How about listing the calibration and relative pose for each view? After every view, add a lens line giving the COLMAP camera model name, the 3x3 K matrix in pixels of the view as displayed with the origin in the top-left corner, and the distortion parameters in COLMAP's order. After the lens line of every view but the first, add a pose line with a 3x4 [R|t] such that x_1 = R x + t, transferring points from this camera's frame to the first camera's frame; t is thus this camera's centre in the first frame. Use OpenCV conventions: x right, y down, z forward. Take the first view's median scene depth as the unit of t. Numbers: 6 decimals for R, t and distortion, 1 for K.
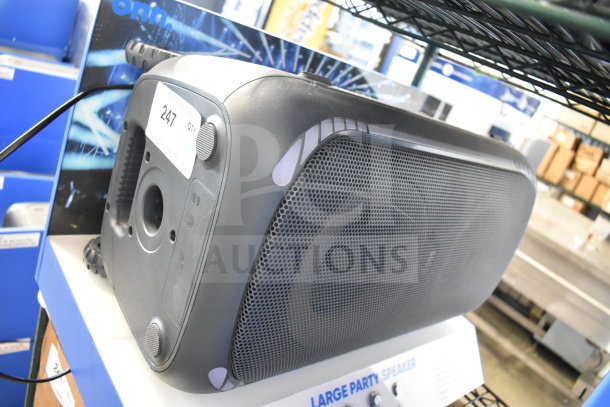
lens RADIAL K [[463.9, 0, 305.3], [0, 463.9, 201.5], [0, 0, 1]] dist [-0.106293, 0.021722]
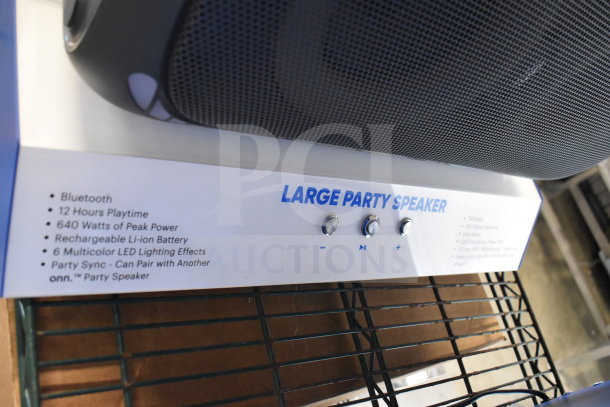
lens RADIAL K [[548.2, 0, 305.7], [0, 548.2, 199.9], [0, 0, 1]] dist [-0.088801, 0.000718]
pose [[0.917805, 0.395087, -0.039244, 0.078411], [-0.347942, 0.847996, 0.399798, 0.084947], [0.191233, -0.353282, 0.915763, 0.184060]]
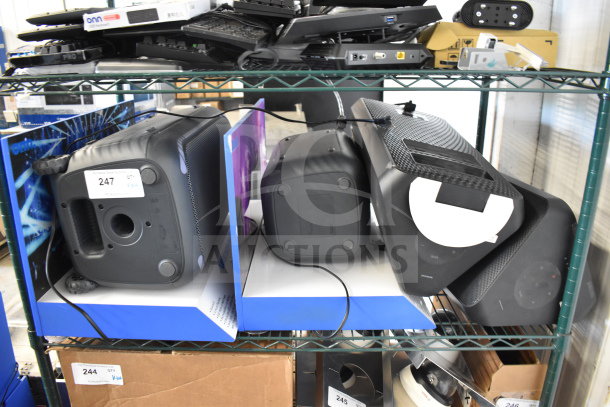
lens RADIAL K [[463.9, 0, 303.7], [0, 463.9, 209.2], [0, 0, 1]] dist [-0.106293, 0.021722]
pose [[0.615081, -0.581057, 0.532962, -0.642580], [0.506452, 0.809224, 0.297762, -0.172915], [-0.604302, 0.086772, 0.792016, -0.792727]]
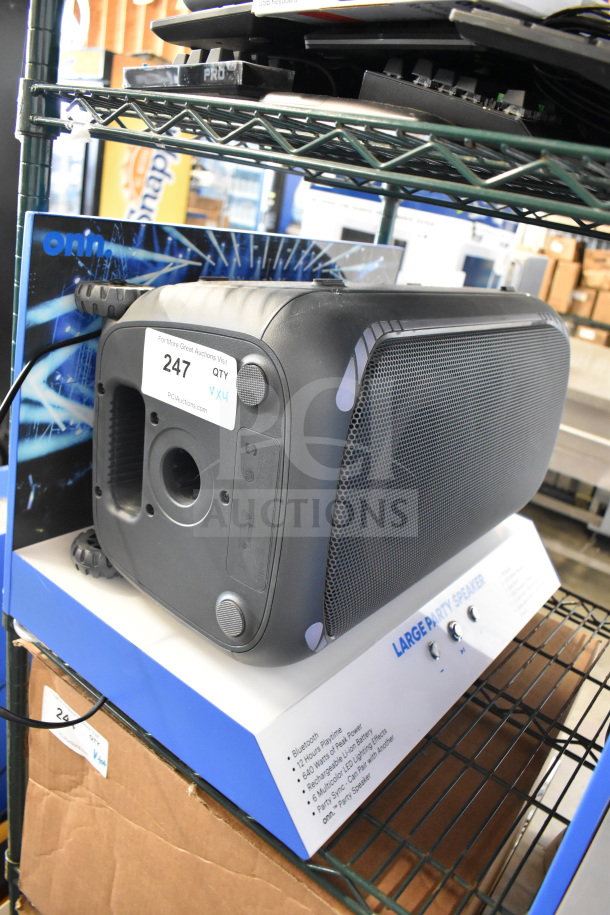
lens RADIAL K [[695.8, 0, 307.5], [0, 695.8, 455.7], [0, 0, 1]] dist [-0.106293, 0.021722]
pose [[0.958501, -0.259849, 0.117280, -0.183281], [0.252772, 0.964850, 0.071912, -0.039244], [-0.131843, -0.039283, 0.990492, -0.226705]]
